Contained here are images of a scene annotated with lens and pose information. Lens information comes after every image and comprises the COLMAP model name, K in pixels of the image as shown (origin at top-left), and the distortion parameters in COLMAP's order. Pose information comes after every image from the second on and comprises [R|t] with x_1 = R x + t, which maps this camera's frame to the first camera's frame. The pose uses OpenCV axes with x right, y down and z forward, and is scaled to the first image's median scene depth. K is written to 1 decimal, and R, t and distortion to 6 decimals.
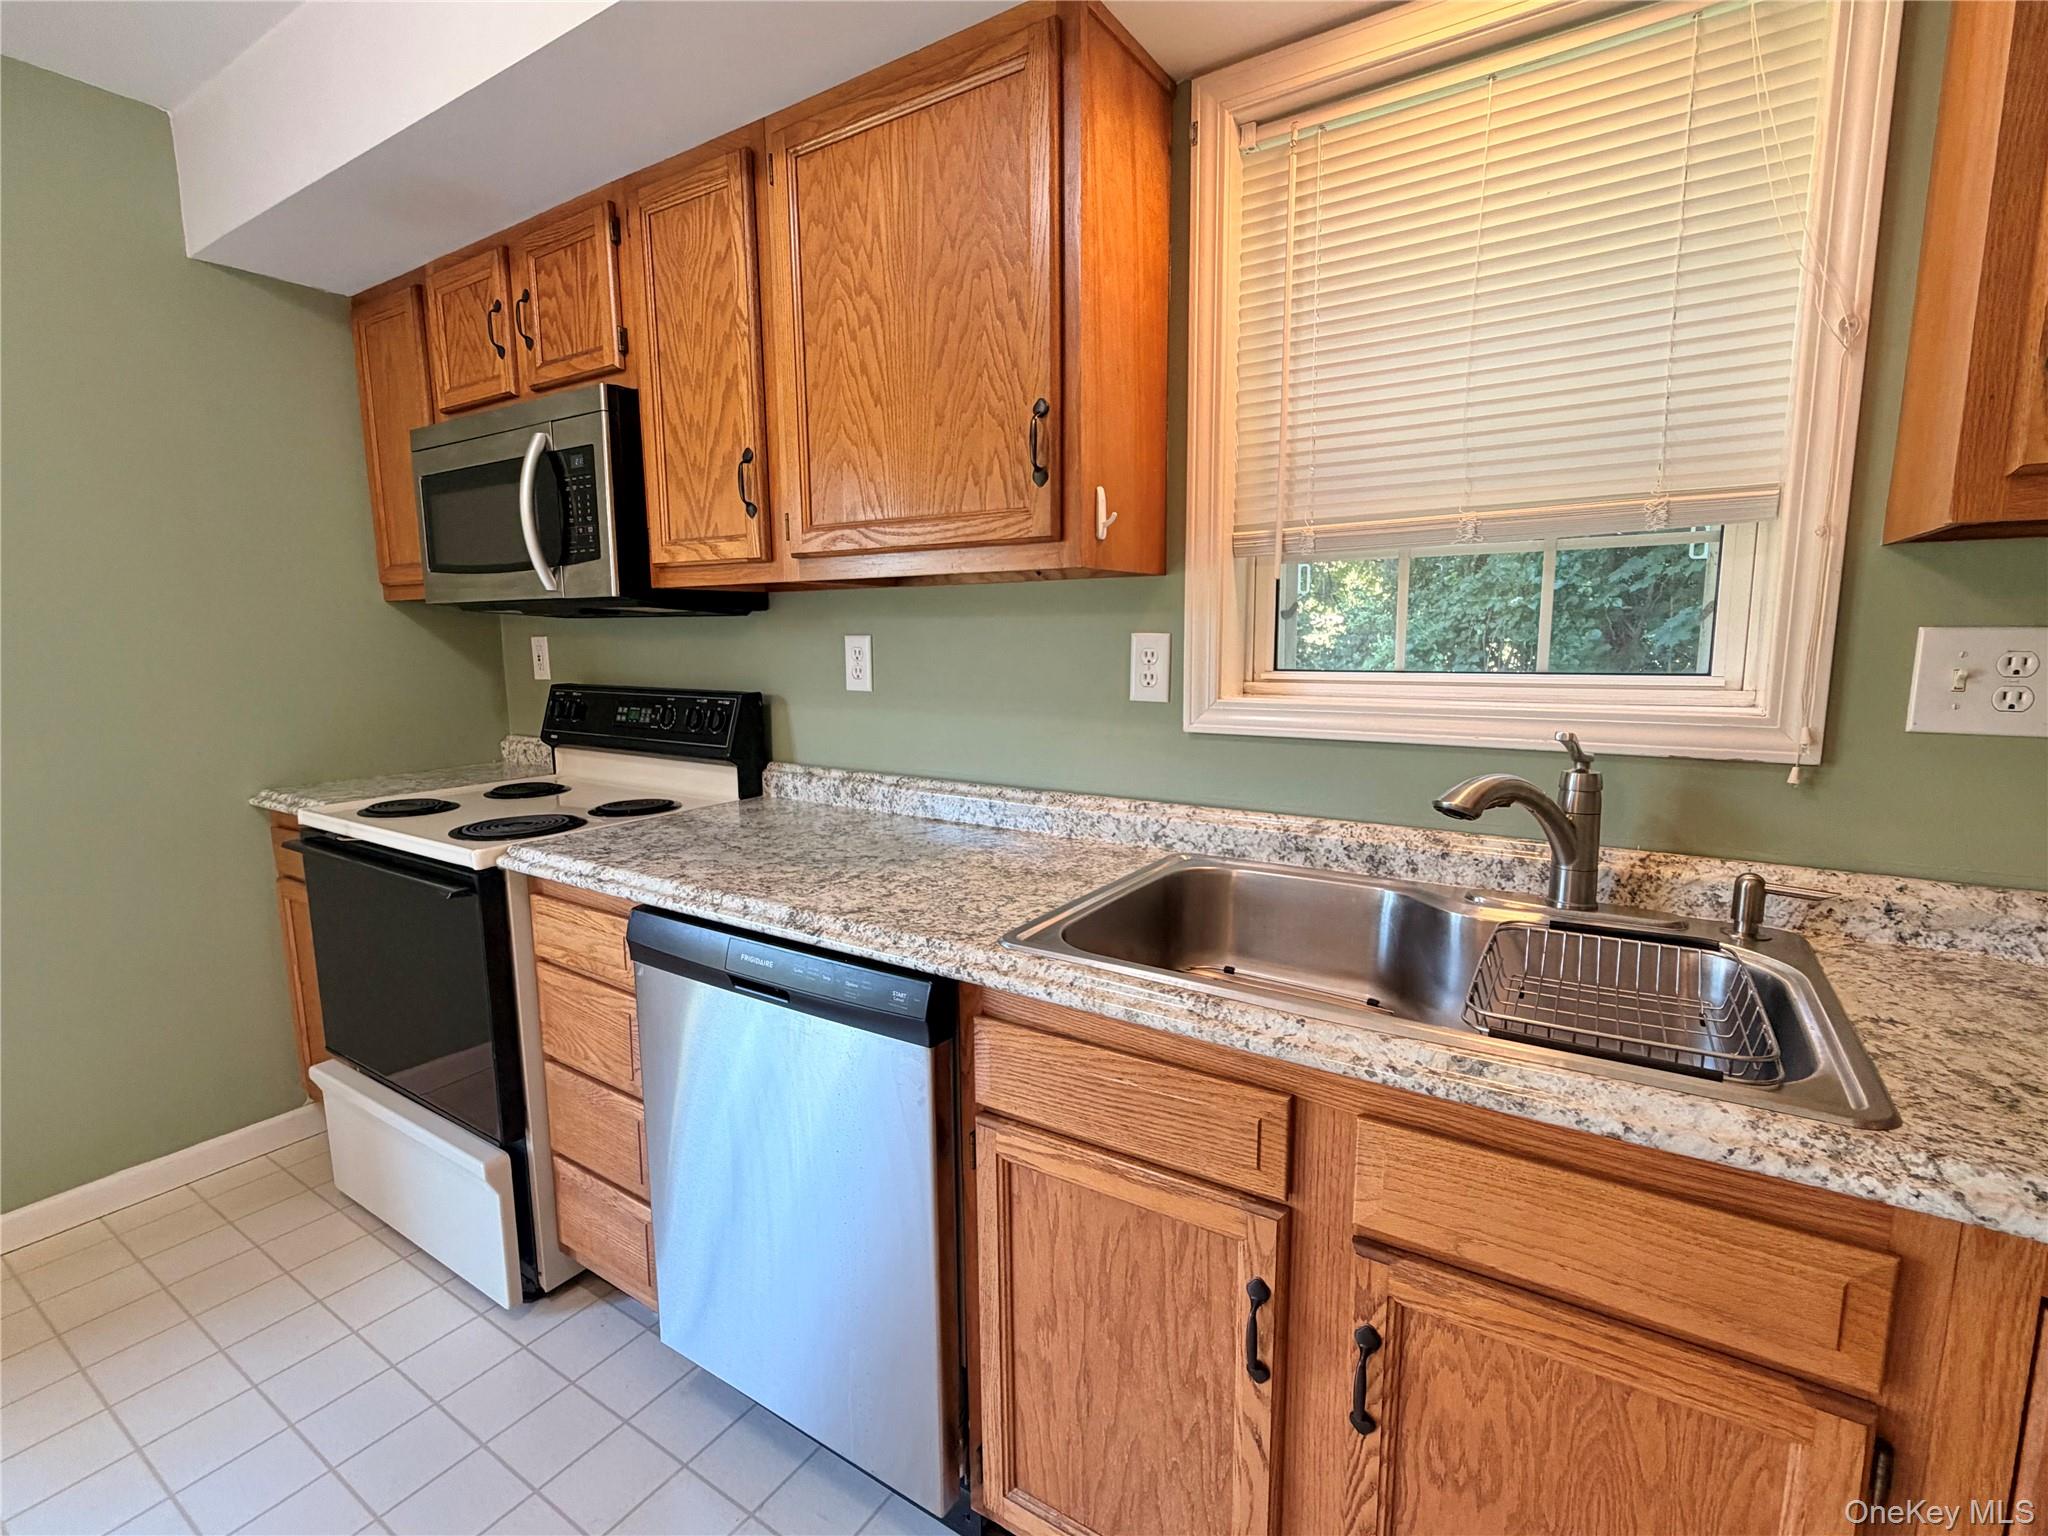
lens RADIAL K [[940.4, 0, 1025.9], [0, 940.4, 772.2], [0, 0, 1]] dist [-0.002111, -0.000173]
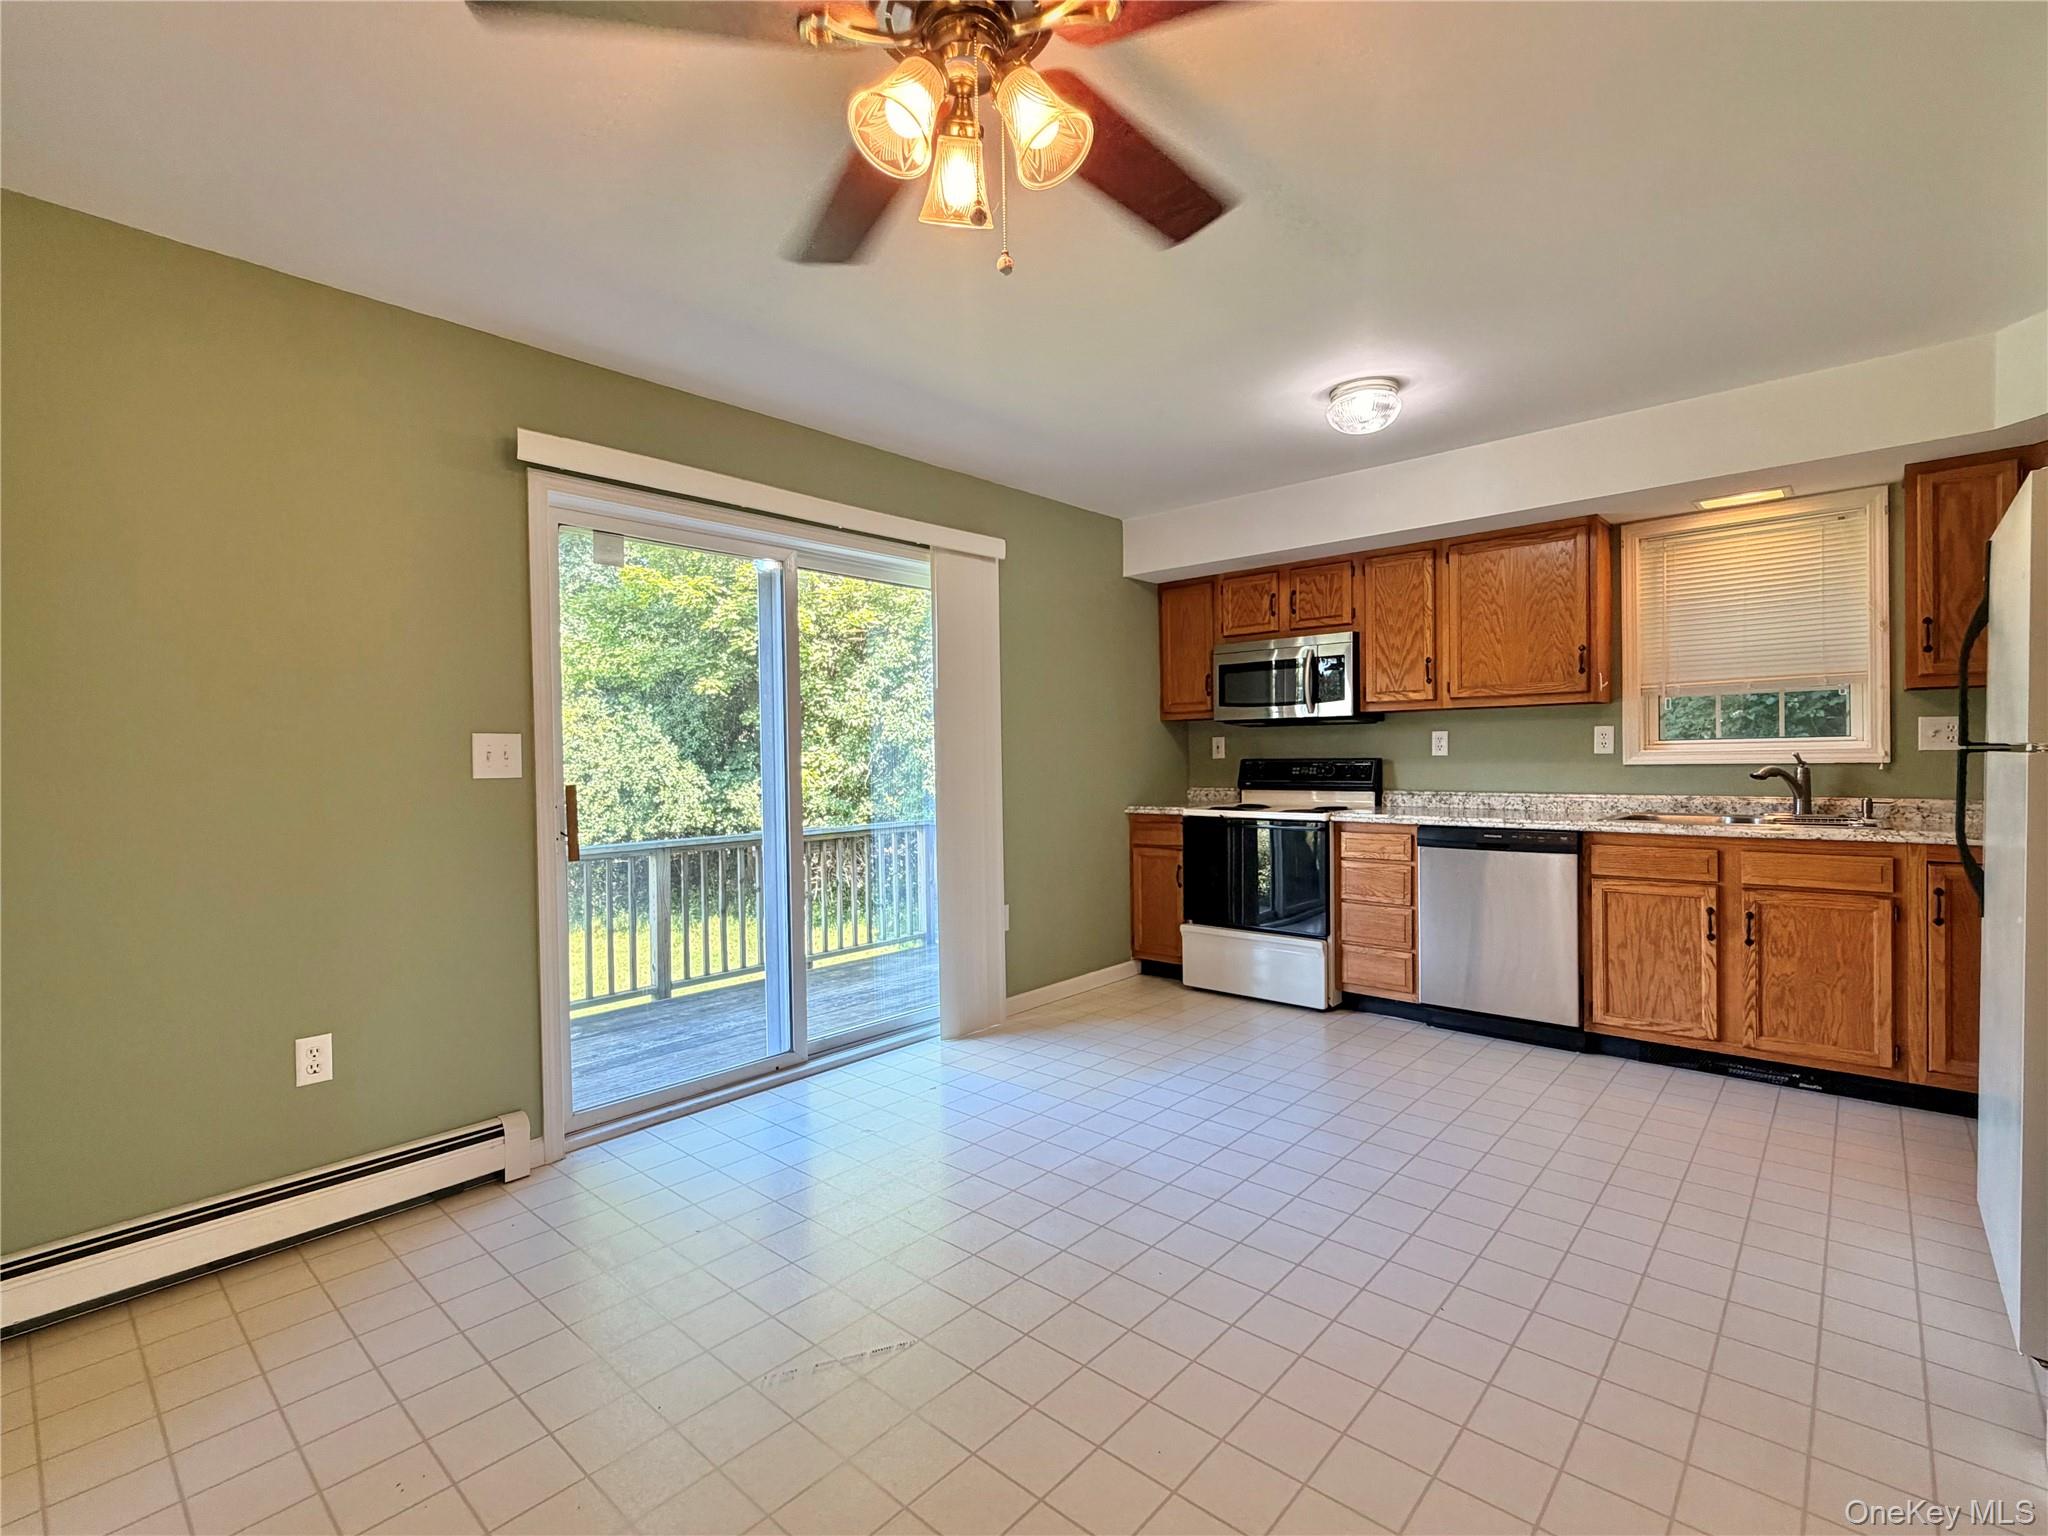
lens RADIAL K [[940.4, 0, 1025.9], [0, 940.4, 772.2], [0, 0, 1]] dist [-0.002111, -0.000173]
pose [[0.988273, -0.005518, -0.152598, -1.209048], [-0.014160, 0.991729, -0.127564, 0.376386], [0.152039, 0.128229, 0.980021, -1.997664]]
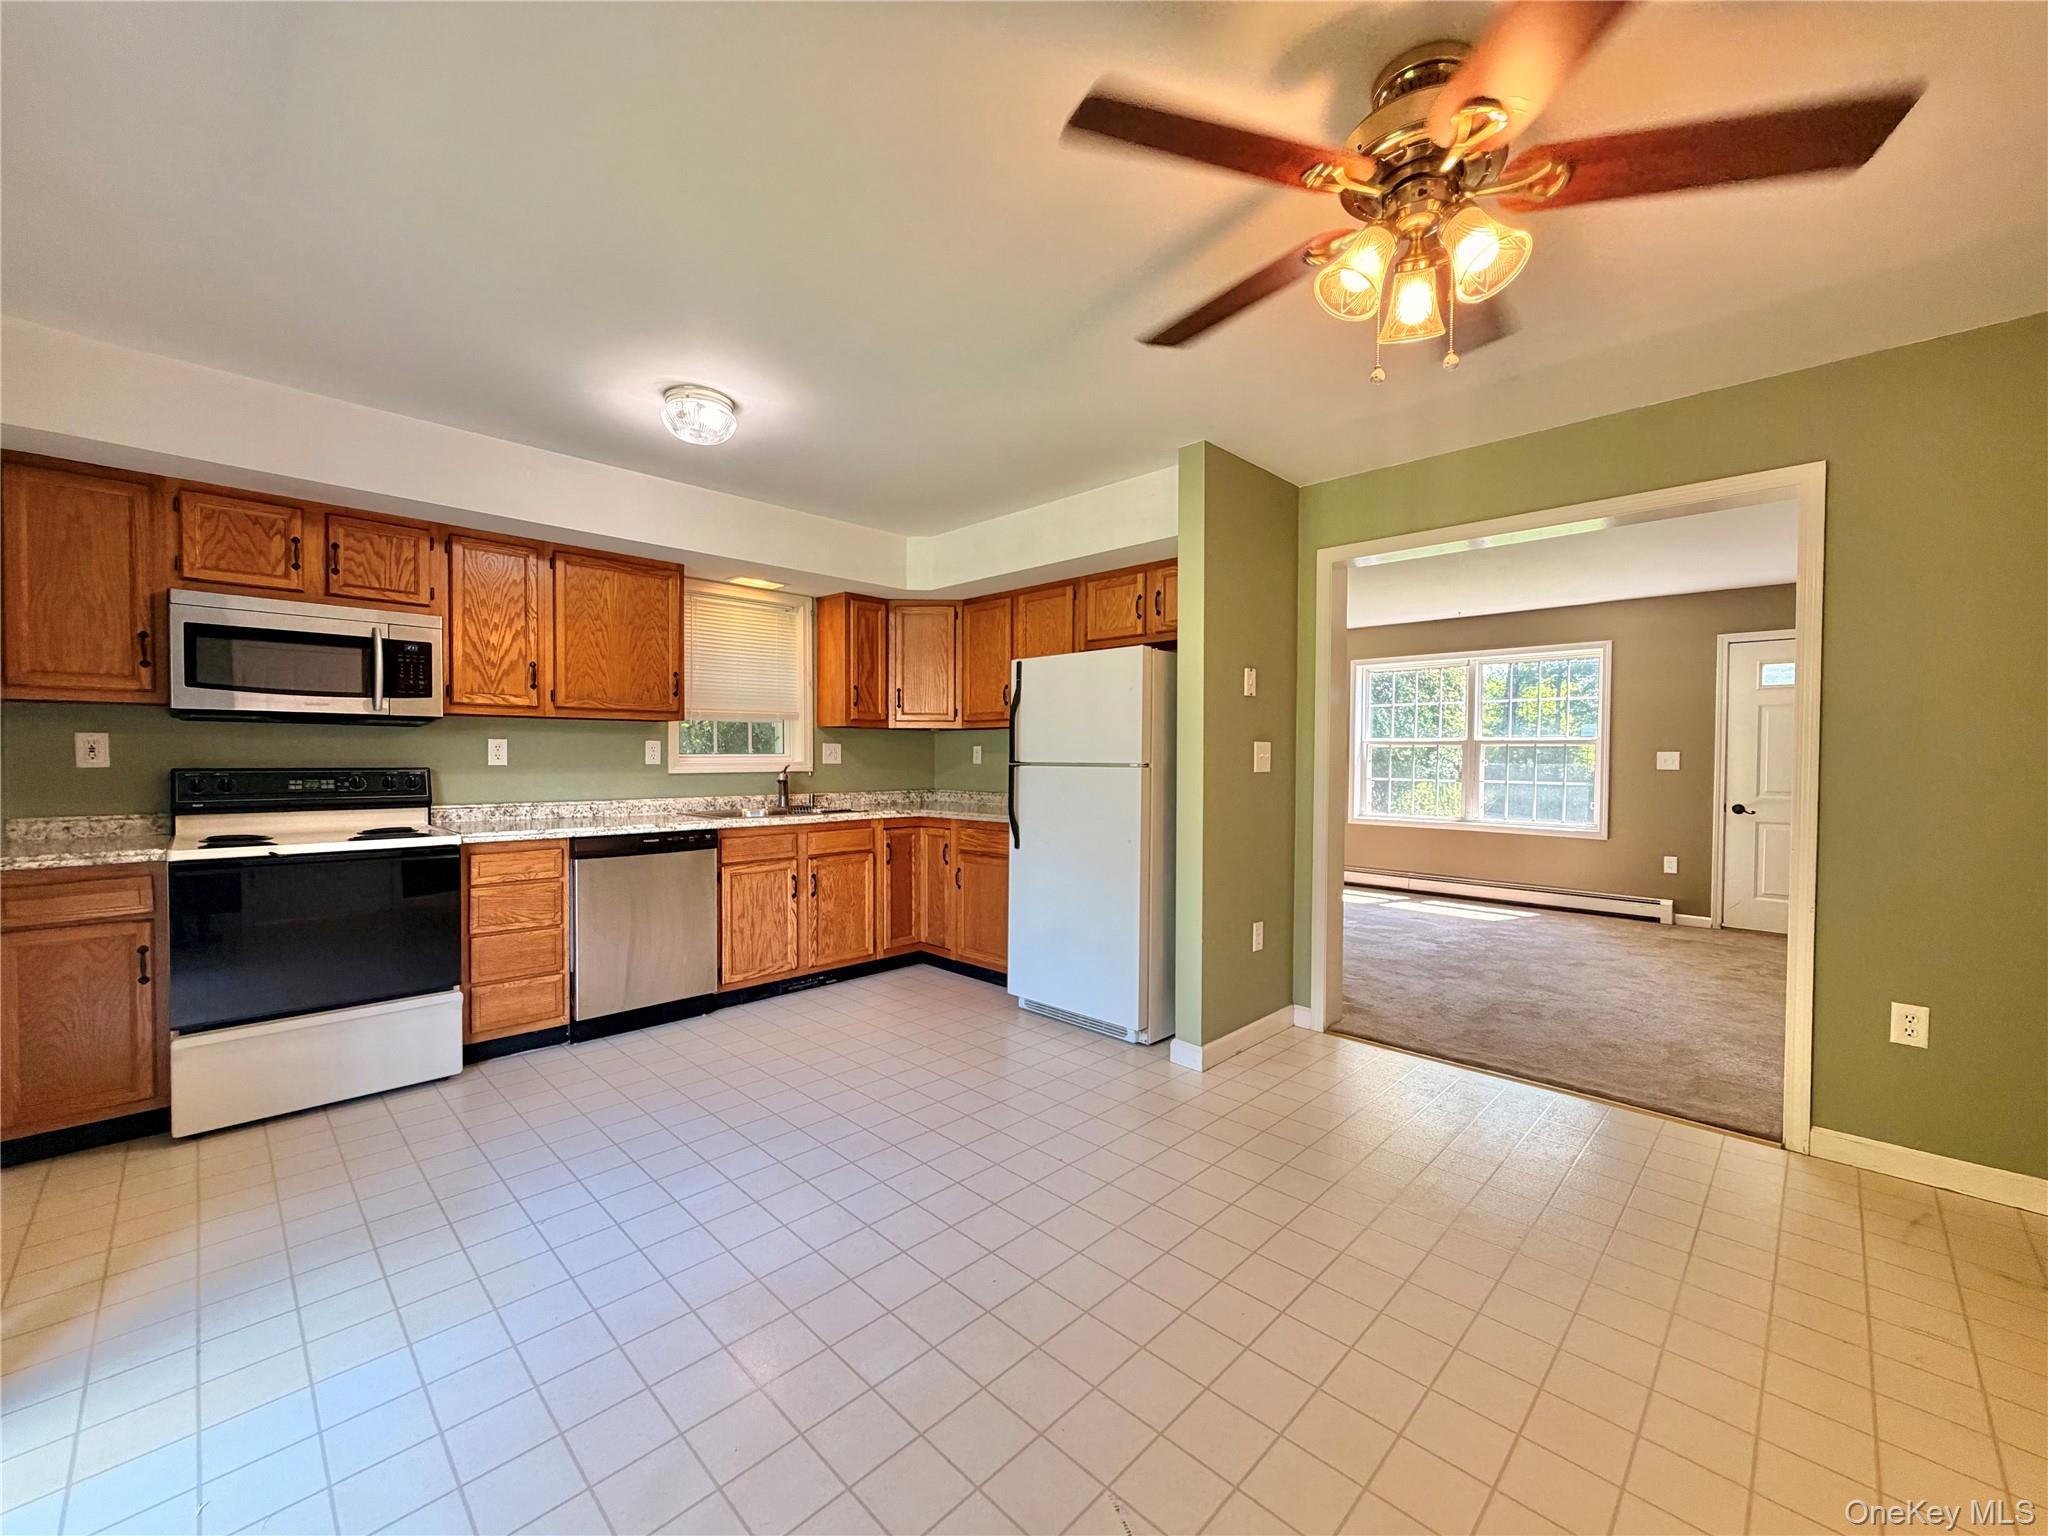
lens RADIAL K [[817.0, 0, 1022.4], [0, 817.0, 771.1], [0, 0, 1]] dist [-0.000356, -0.000067]
pose [[0.202810, -0.012036, 0.979144, -2.574724], [0.137741, 0.990333, -0.016357, 0.176532], [-0.969482, 0.138185, 0.202507, -0.750650]]
